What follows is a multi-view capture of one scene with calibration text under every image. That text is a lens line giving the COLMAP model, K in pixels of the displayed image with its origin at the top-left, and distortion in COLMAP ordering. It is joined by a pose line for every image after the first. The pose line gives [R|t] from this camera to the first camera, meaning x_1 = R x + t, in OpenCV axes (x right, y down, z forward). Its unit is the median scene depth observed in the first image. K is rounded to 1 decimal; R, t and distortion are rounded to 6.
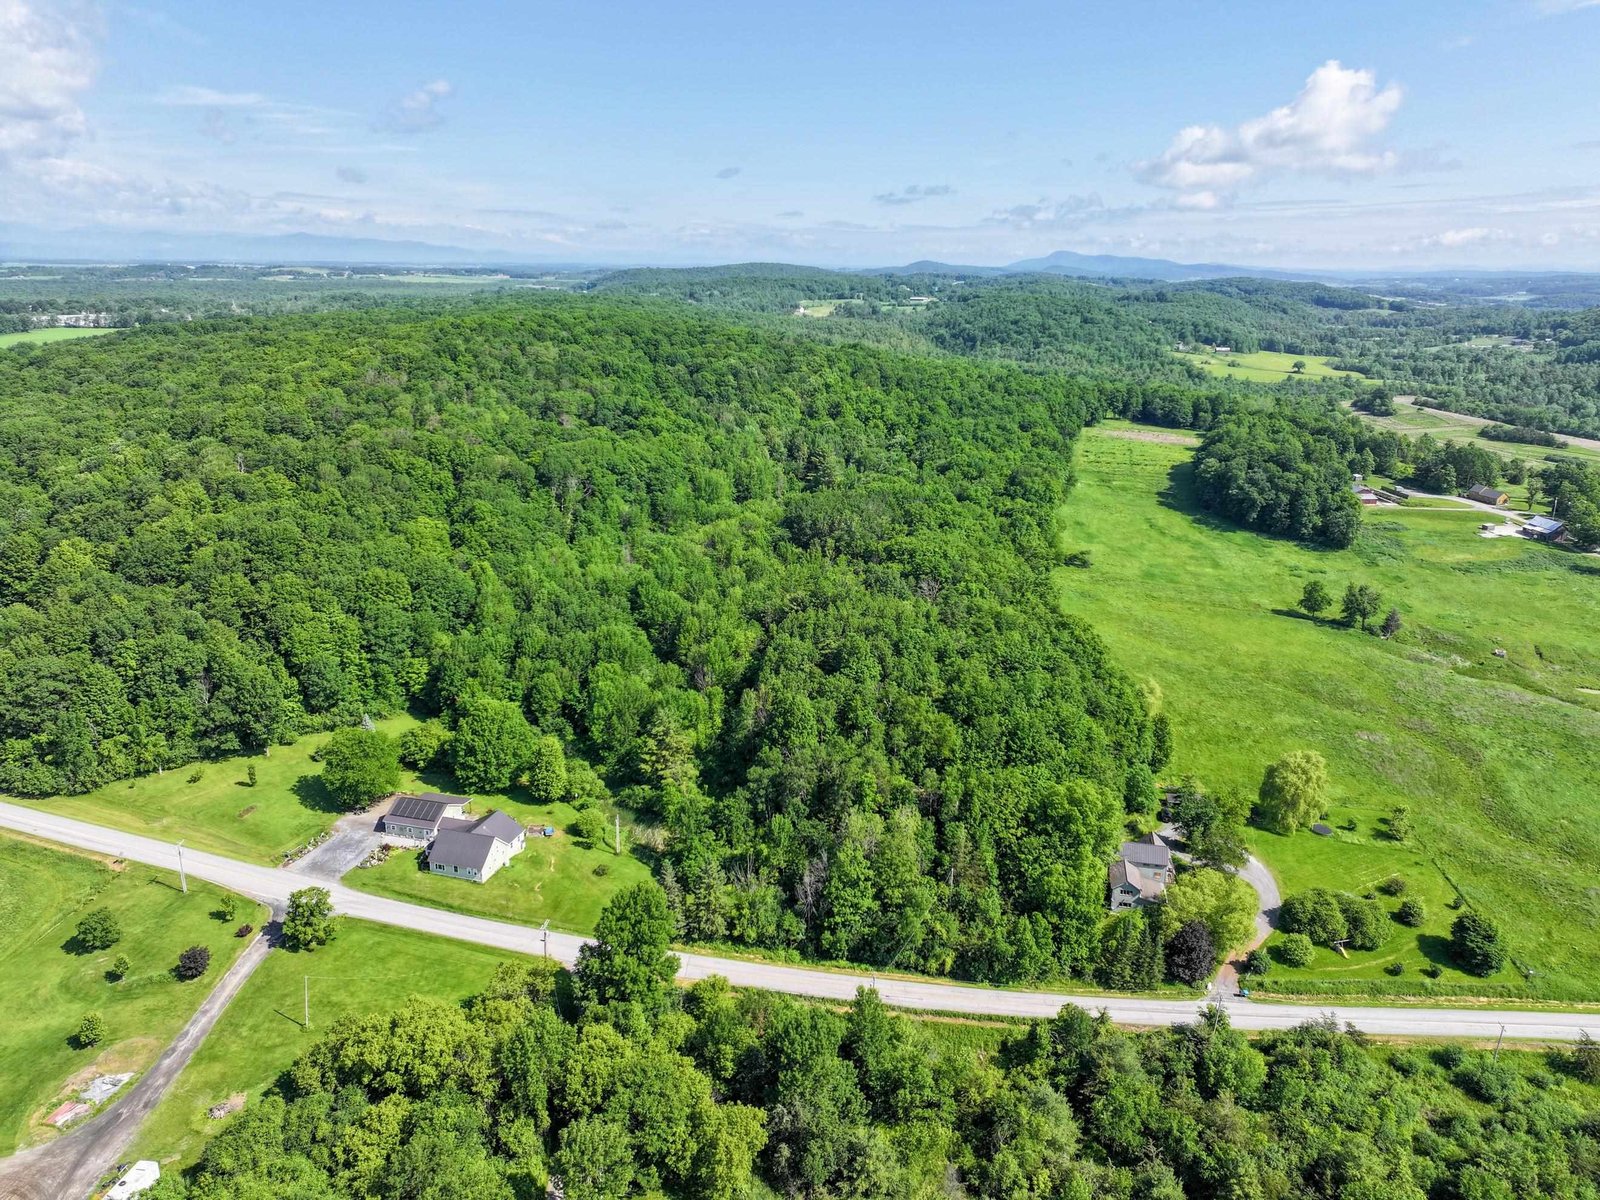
lens RADIAL K [[1126.9, 0, 805.5], [0, 1126.9, 596.4], [0, 0, 1]] dist [-0.004009, 0.021489]
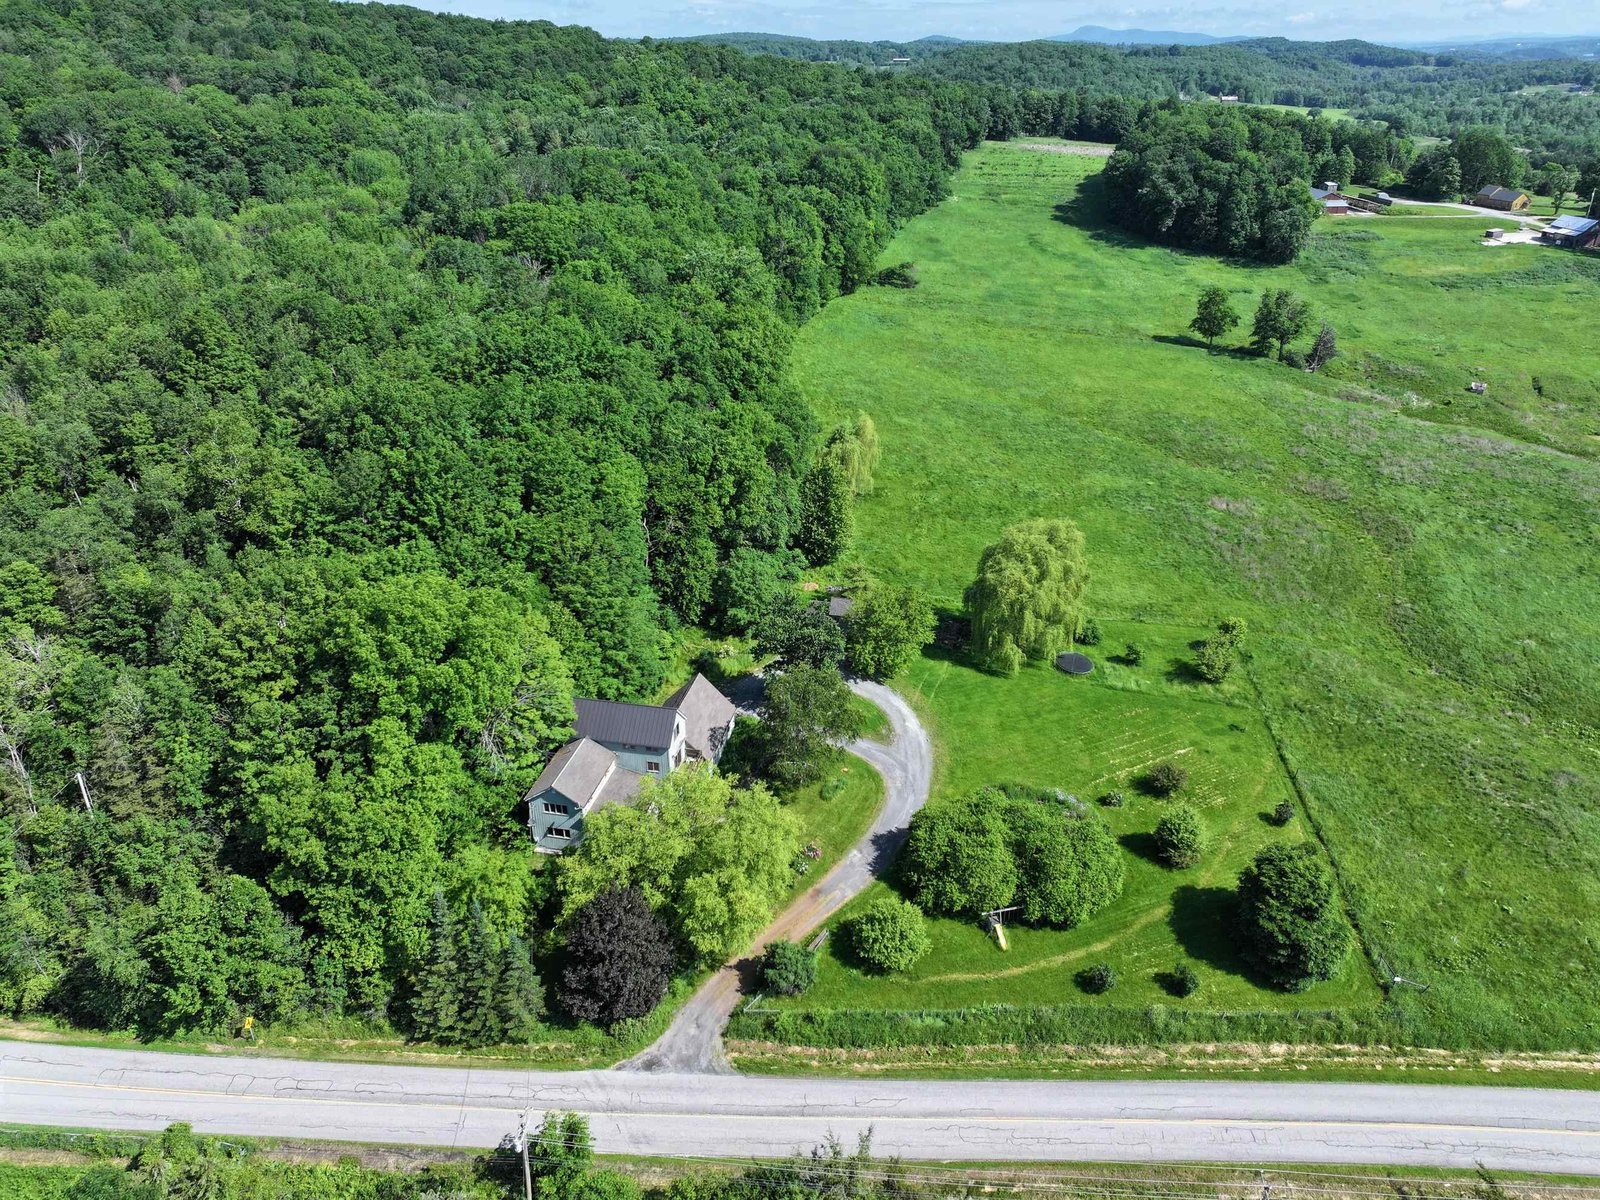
lens RADIAL K [[1126.9, 0, 789.8], [0, 1126.9, 596.9], [0, 0, 1]] dist [-0.004009, 0.021489]
pose [[0.999693, -0.008366, -0.023340, 0.256644], [0.012167, 0.985747, 0.167794, 0.063368], [0.021604, -0.168027, 0.985546, 0.359470]]
